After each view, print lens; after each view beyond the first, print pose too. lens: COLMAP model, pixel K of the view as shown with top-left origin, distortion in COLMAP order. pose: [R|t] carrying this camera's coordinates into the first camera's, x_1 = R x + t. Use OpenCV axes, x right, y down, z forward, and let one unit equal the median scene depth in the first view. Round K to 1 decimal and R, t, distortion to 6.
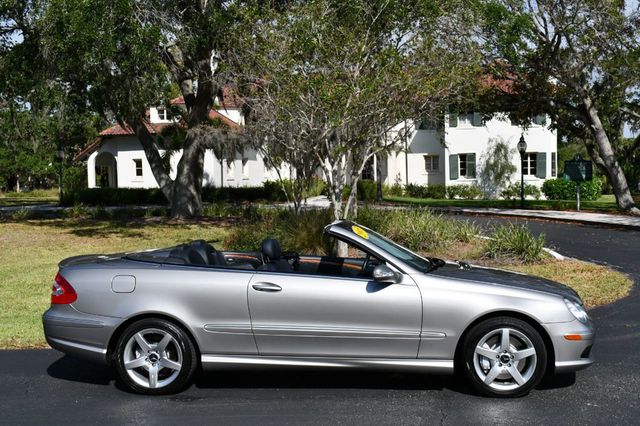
lens RADIAL K [[867.2, 0, 326.3], [0, 867.2, 247.3], [0, 0, 1]] dist [-0.014785, 0.000000]
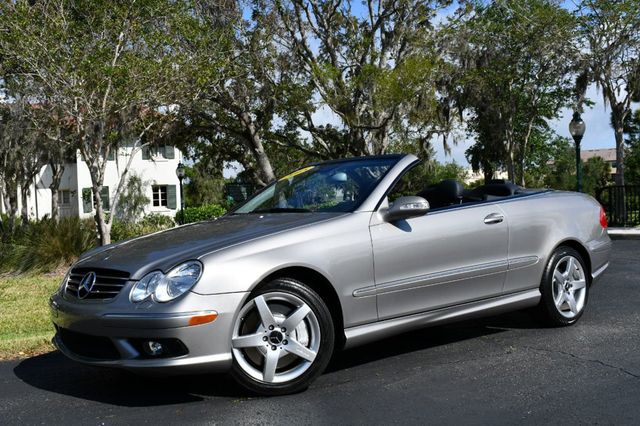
lens RADIAL K [[781.5, 0, 320.4], [0, 781.5, 254.9], [0, 0, 1]] dist [-0.045680, 0.000000]
pose [[0.866509, -0.048971, 0.496754, -0.117711], [0.070681, 0.997186, -0.024987, 0.022258], [-0.494133, 0.056762, 0.867531, 0.110503]]
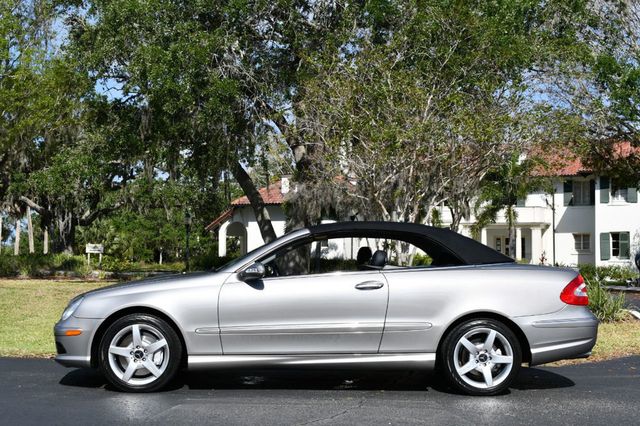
lens RADIAL K [[925.4, 0, 320.7], [0, 925.4, 264.5], [0, 0, 1]] dist [-0.007152, 0.000000]
pose [[0.981041, 0.026978, -0.191914, 0.063334], [-0.043038, 0.995864, -0.080014, 0.027589], [0.188961, 0.086757, 0.978145, -0.019142]]
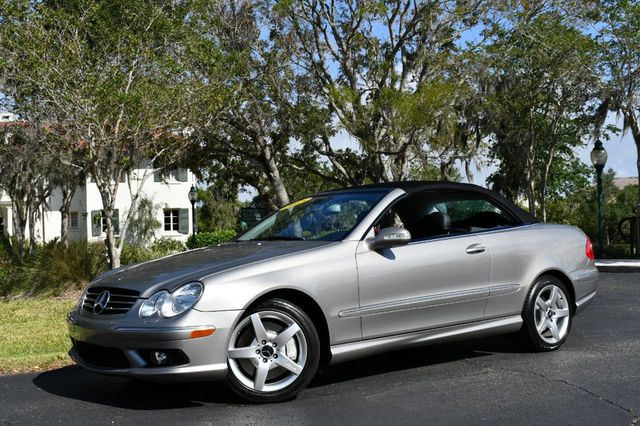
lens RADIAL K [[847.0, 0, 322.1], [0, 847.0, 244.0], [0, 0, 1]] dist [-0.020106, 0.000000]
pose [[0.879930, -0.012967, 0.474926, -0.128478], [0.055186, 0.995651, -0.075062, 0.025087], [-0.471887, 0.092259, 0.876819, 0.074760]]
